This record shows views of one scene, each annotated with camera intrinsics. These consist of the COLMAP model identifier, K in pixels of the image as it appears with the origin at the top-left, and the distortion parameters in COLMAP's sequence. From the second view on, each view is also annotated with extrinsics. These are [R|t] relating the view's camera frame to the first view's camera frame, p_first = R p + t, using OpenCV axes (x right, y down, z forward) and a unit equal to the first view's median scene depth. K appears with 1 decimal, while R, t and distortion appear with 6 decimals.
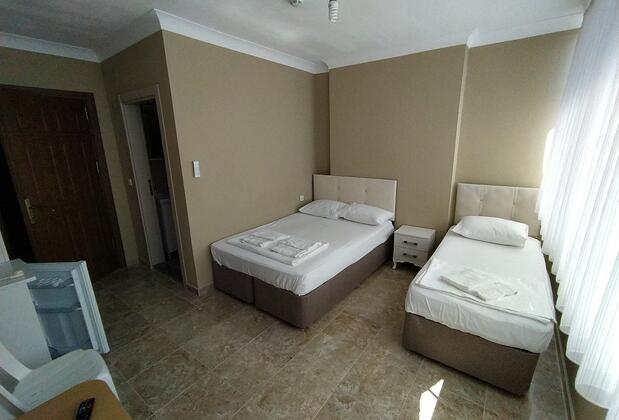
lens RADIAL K [[278.7, 0, 306.5], [0, 278.7, 214.2], [0, 0, 1]] dist [-0.005453, 0.005726]
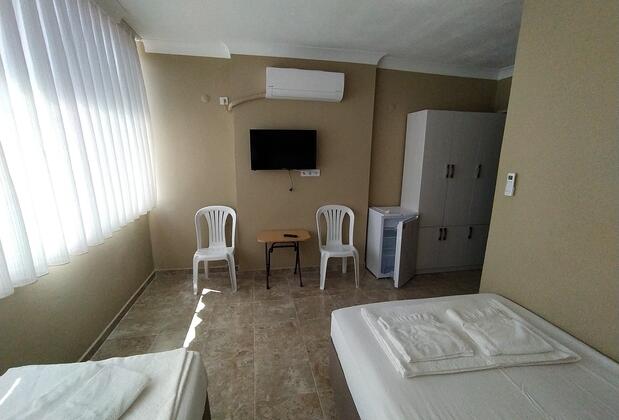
lens RADIAL K [[278.7, 0, 311.2], [0, 278.7, 209.7], [0, 0, 1]] dist [-0.005453, 0.005726]
pose [[-0.653838, 0.172762, -0.736647, 0.550198], [-0.196150, 0.901598, 0.385547, -0.325466], [0.730768, 0.396578, -0.555612, 1.239380]]
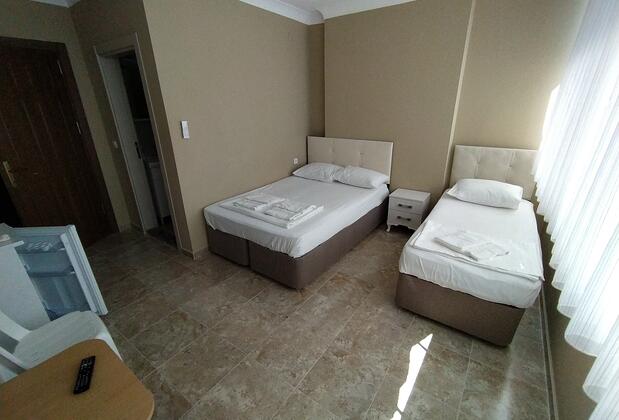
lens RADIAL K [[278.7, 0, 305.9], [0, 278.7, 213.5], [0, 0, 1]] dist [-0.005453, 0.005726]
pose [[0.999750, -0.006247, 0.021484, -0.005237], [0.003636, 0.992828, 0.119497, 0.013021], [-0.022076, -0.119389, 0.992602, 0.018891]]
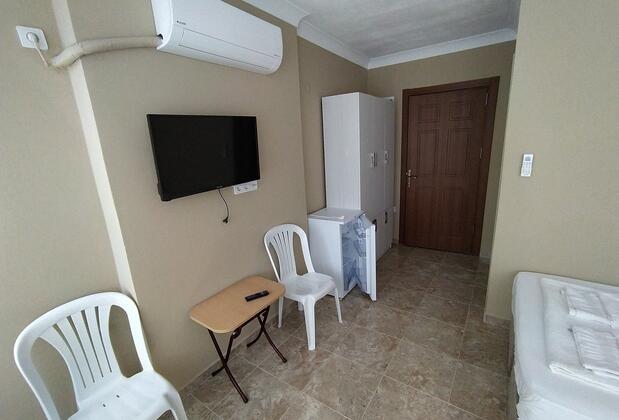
lens RADIAL K [[278.7, 0, 306.8], [0, 278.7, 212.9], [0, 0, 1]] dist [-0.005453, 0.005726]
pose [[0.055930, 0.274311, -0.960013, 0.353614], [-0.210346, 0.943175, 0.257245, -0.131455], [0.976026, 0.187547, 0.110452, 0.464501]]
